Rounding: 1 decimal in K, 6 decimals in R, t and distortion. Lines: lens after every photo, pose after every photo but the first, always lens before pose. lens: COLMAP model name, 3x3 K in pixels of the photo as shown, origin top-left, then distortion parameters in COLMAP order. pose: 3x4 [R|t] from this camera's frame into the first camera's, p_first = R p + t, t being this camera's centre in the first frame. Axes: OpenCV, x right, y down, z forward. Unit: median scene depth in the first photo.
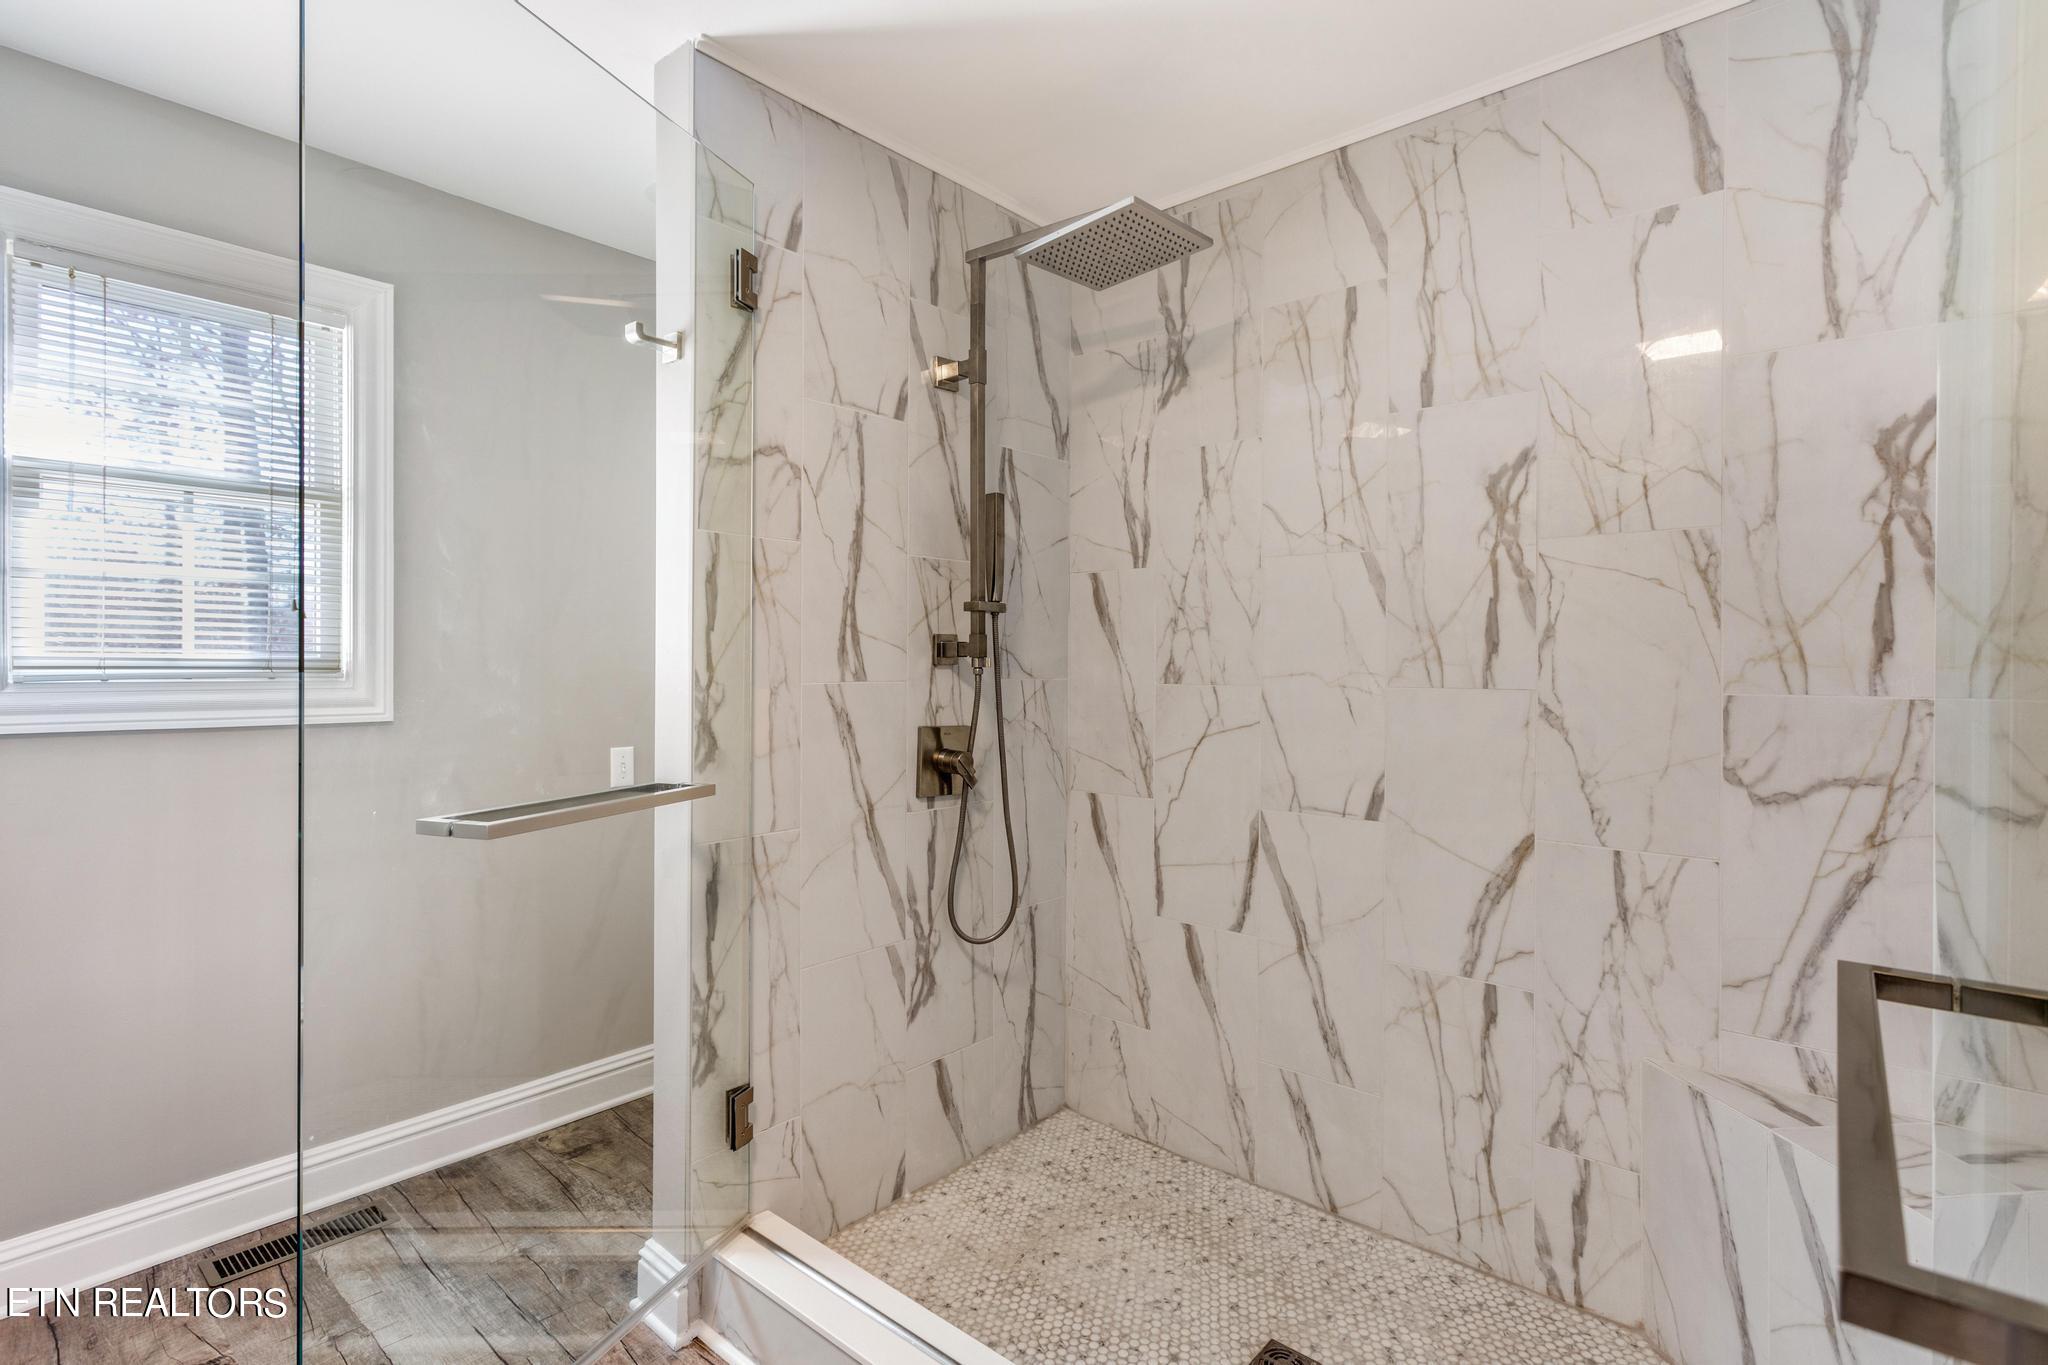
lens RADIAL K [[996.4, 0, 1019.1], [0, 996.4, 661.4], [0, 0, 1]] dist [0.004605, 0.000517]
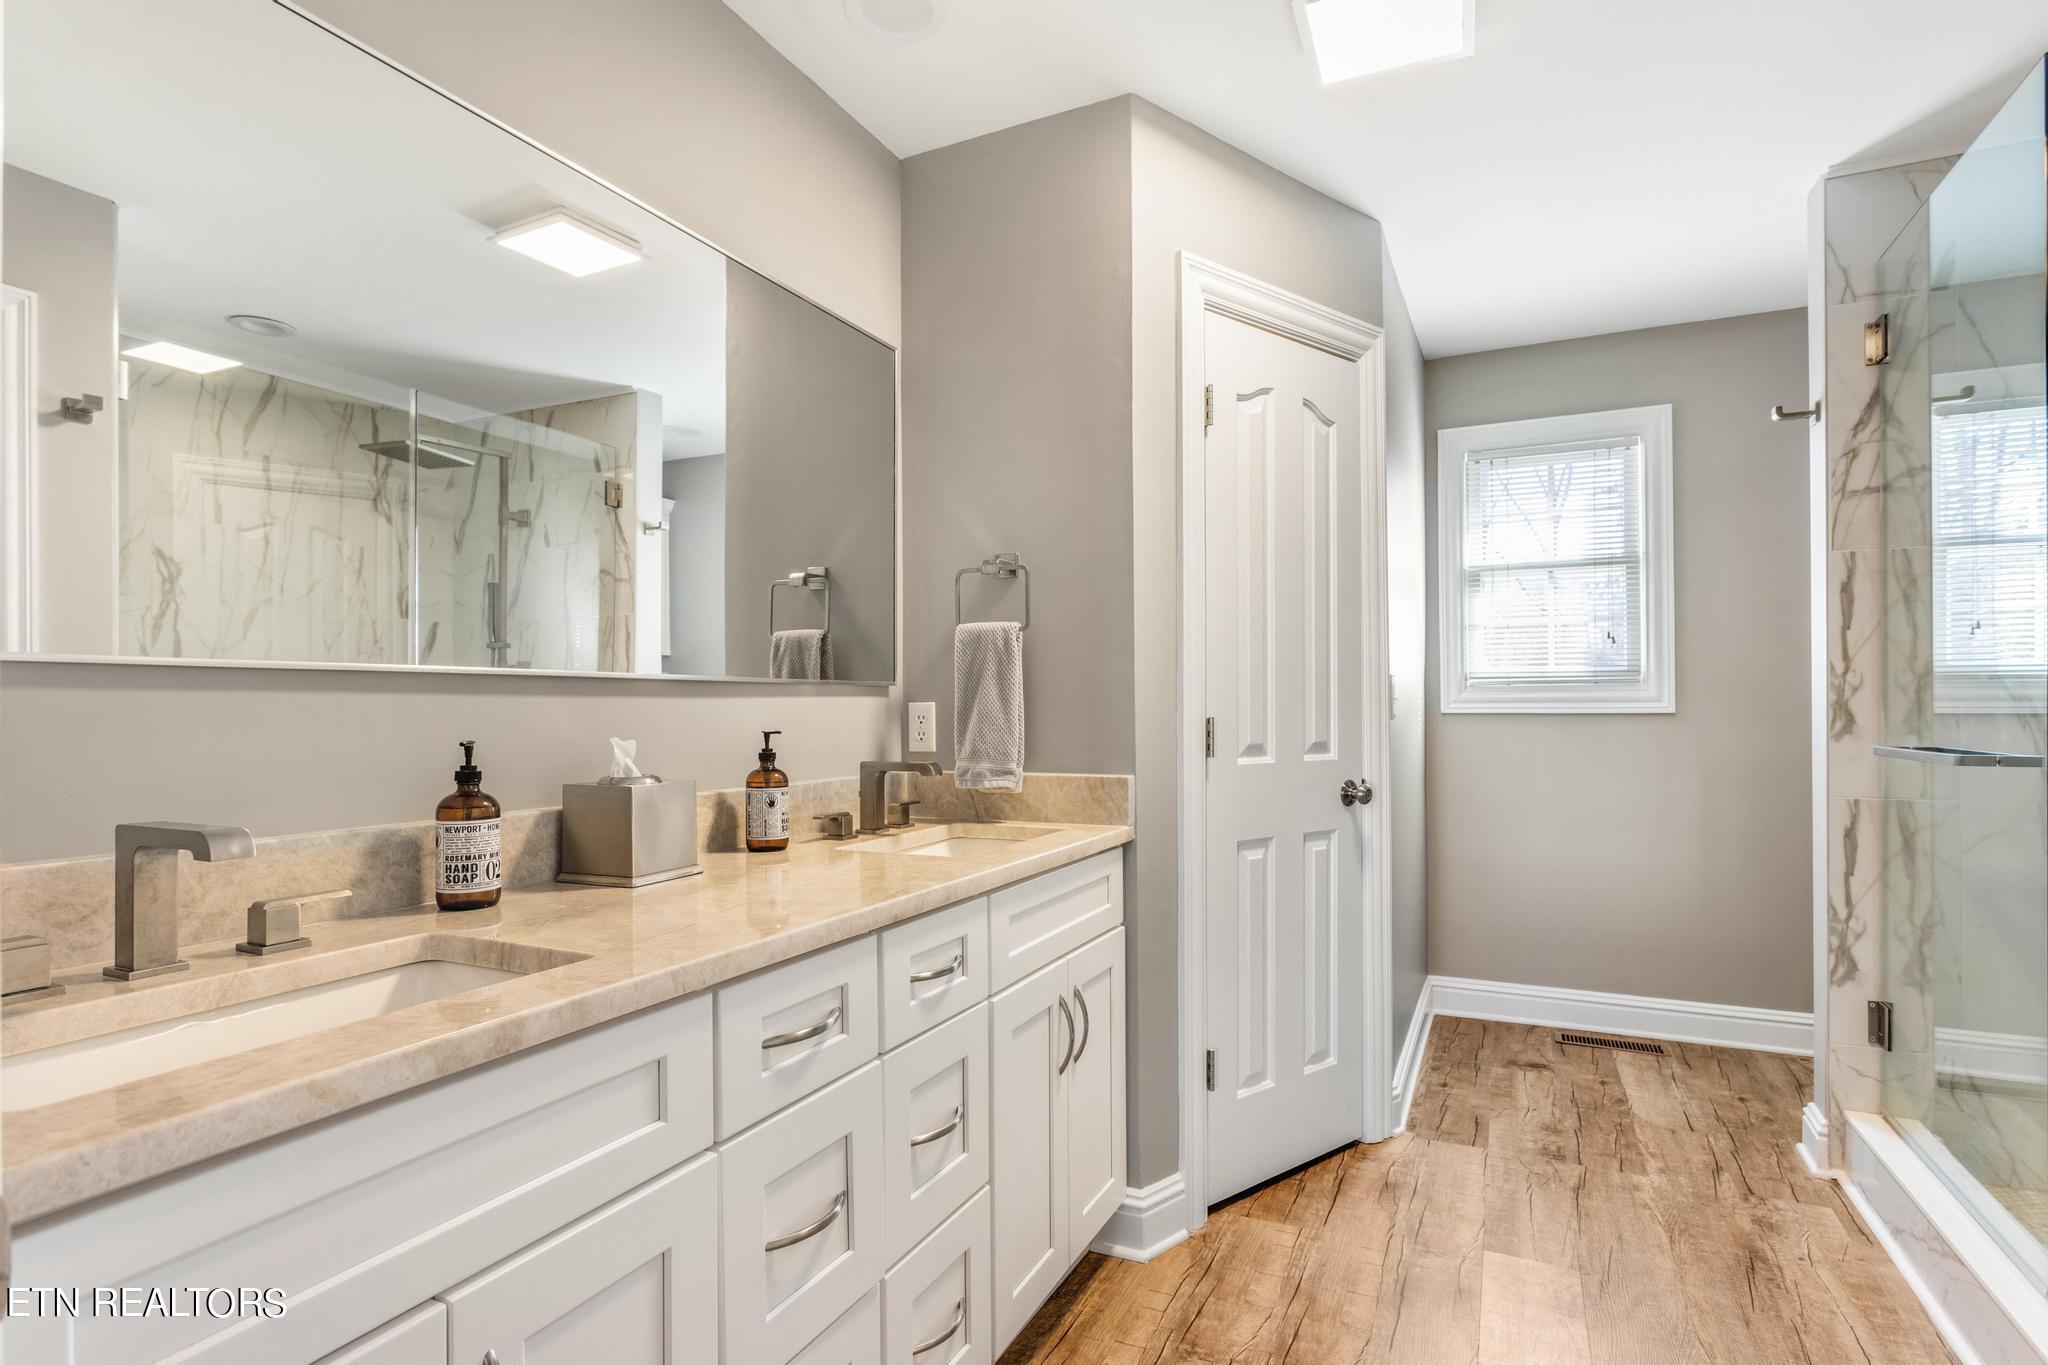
lens RADIAL K [[1056.0, 0, 1016.4], [0, 1056.0, 705.4], [0, 0, 1]] dist [0.002120, 0.000662]
pose [[0.277607, -0.008620, -0.960656, 0.679468], [0.006563, 0.999953, -0.007076, 0.067174], [0.960672, -0.004340, 0.277650, -0.378241]]
